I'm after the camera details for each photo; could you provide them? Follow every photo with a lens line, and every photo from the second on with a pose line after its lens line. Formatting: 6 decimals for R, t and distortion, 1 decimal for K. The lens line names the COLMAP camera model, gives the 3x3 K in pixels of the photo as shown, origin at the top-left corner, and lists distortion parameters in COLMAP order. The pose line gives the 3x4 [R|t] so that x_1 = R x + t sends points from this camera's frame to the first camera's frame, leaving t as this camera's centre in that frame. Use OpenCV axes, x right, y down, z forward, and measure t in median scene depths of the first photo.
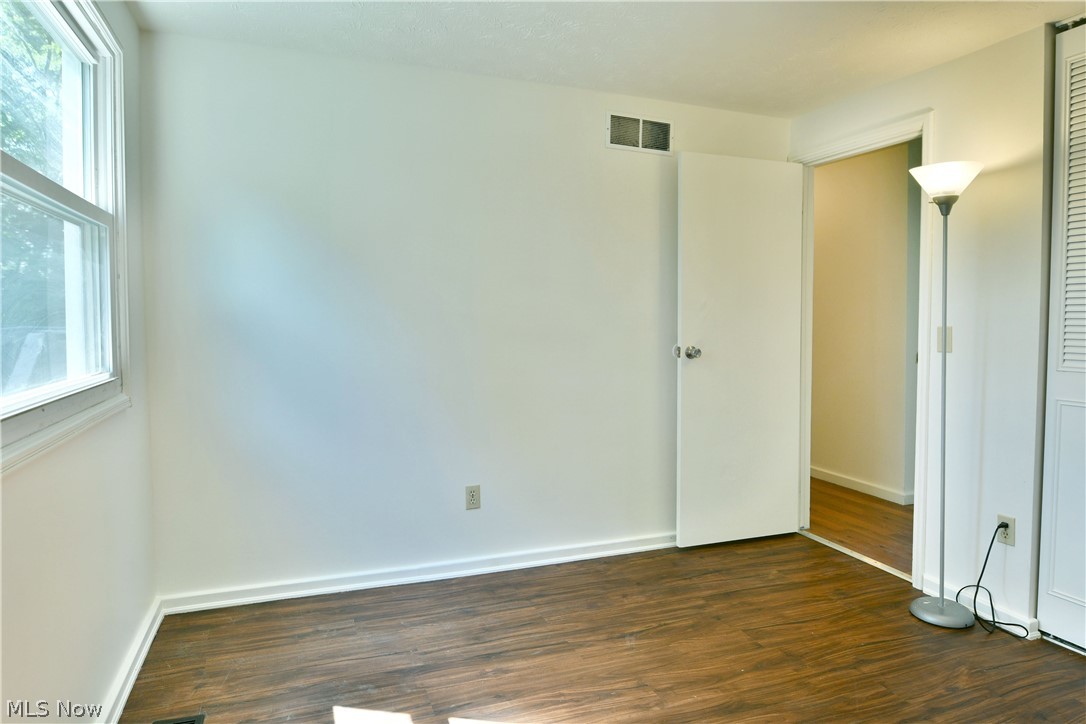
lens RADIAL K [[668.6, 0, 535.4], [0, 668.6, 361.0], [0, 0, 1]] dist [-0.010392, -0.006165]
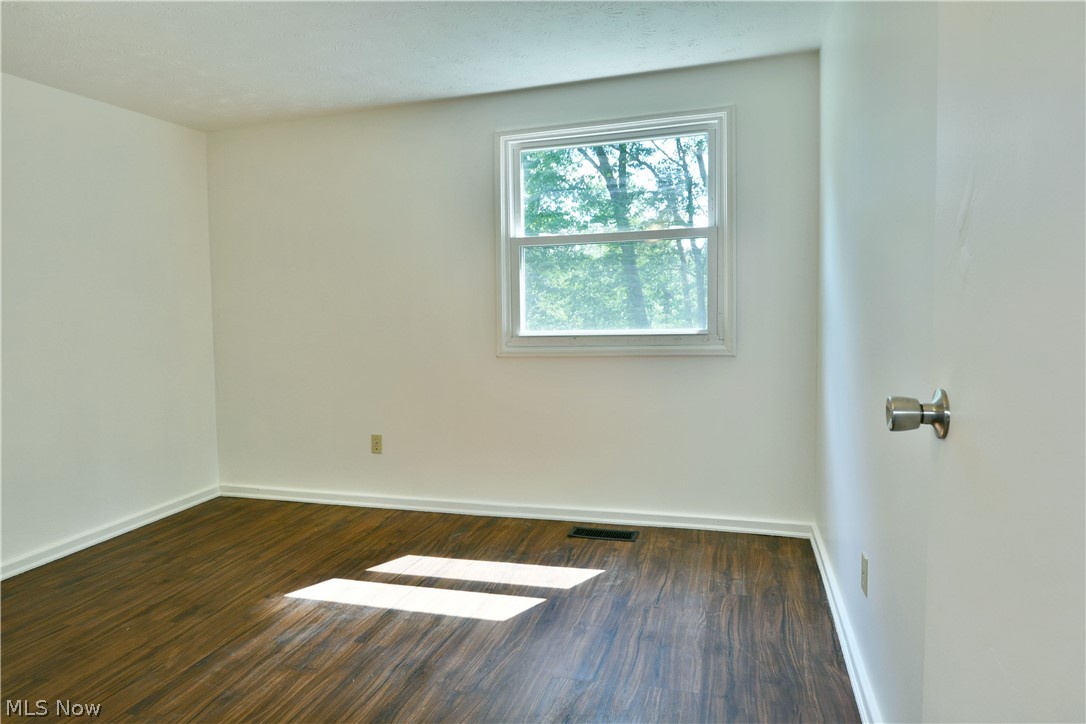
lens RADIAL K [[668.6, 0, 532.1], [0, 668.6, 361.7], [0, 0, 1]] dist [-0.010392, -0.006165]
pose [[-0.610794, 0.089228, -0.786746, 0.691881], [-0.024543, 0.991019, 0.131450, -0.081720], [0.791409, 0.099598, -0.603119, 1.353181]]
